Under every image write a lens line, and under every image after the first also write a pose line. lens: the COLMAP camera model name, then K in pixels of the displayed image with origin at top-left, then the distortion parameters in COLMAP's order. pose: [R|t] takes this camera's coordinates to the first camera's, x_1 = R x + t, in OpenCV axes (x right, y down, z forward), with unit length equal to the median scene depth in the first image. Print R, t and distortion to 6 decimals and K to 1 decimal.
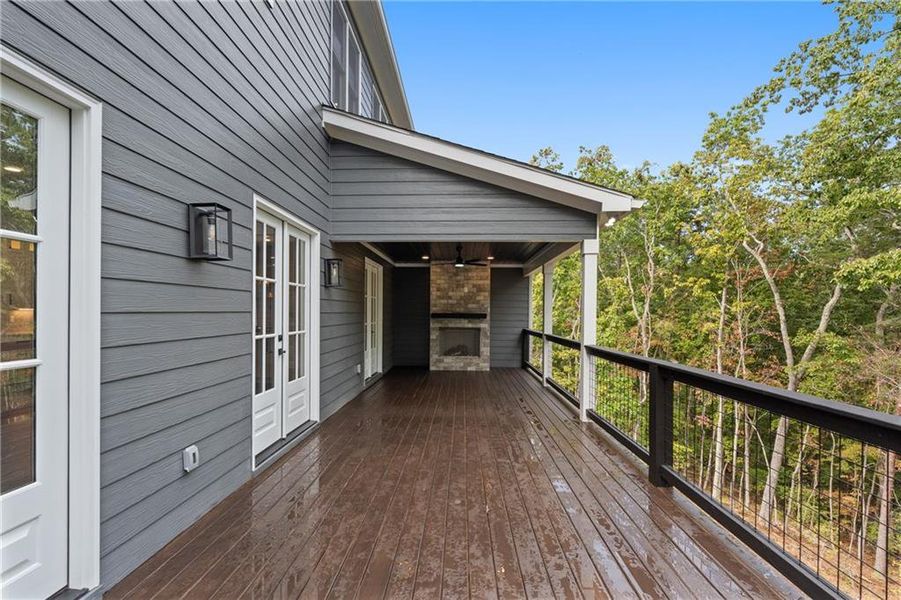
lens RADIAL K [[393.9, 0, 452.9], [0, 393.9, 309.8], [0, 0, 1]] dist [0.001051, -0.000151]
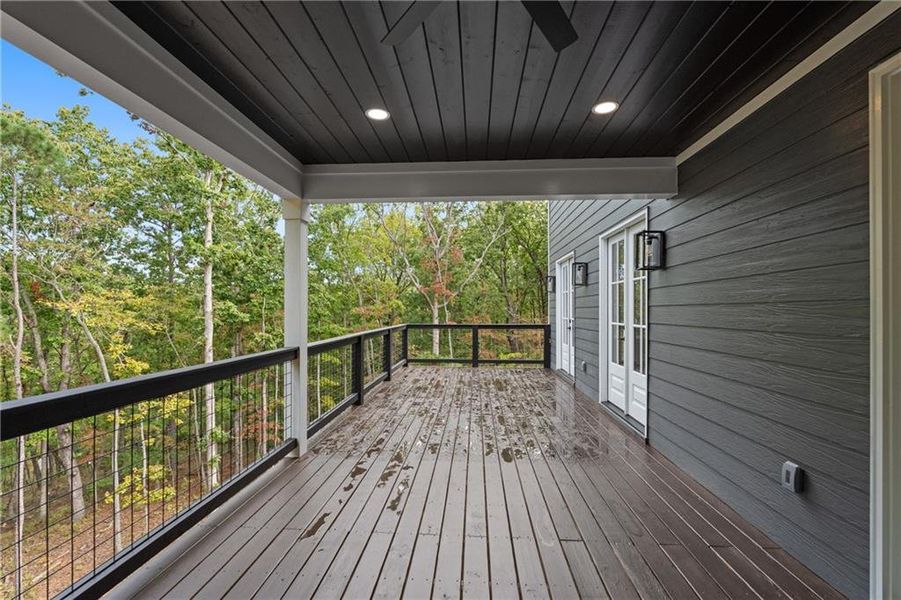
lens RADIAL K [[393.9, 0, 451.7], [0, 393.9, 306.4], [0, 0, 1]] dist [0.001051, -0.000151]
pose [[-0.999137, -0.007679, 0.040819, 0.056410], [-0.007870, 0.999959, -0.004528, -0.097333], [-0.040783, -0.004845, -0.999156, 1.853727]]
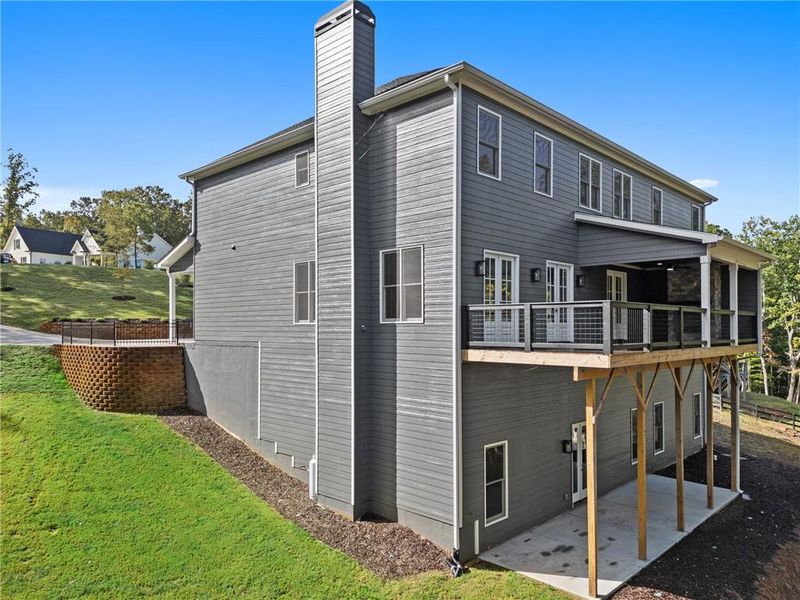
lens RADIAL K [[578.5, 0, 401.1], [0, 578.5, 305.1], [0, 0, 1]] dist [0.000448, 0.000035]
pose [[0.730746, -0.032259, -0.681887, 1.318183], [0.008659, 0.999240, -0.037993, 0.179390], [0.682595, 0.021859, 0.730470, -2.337890]]
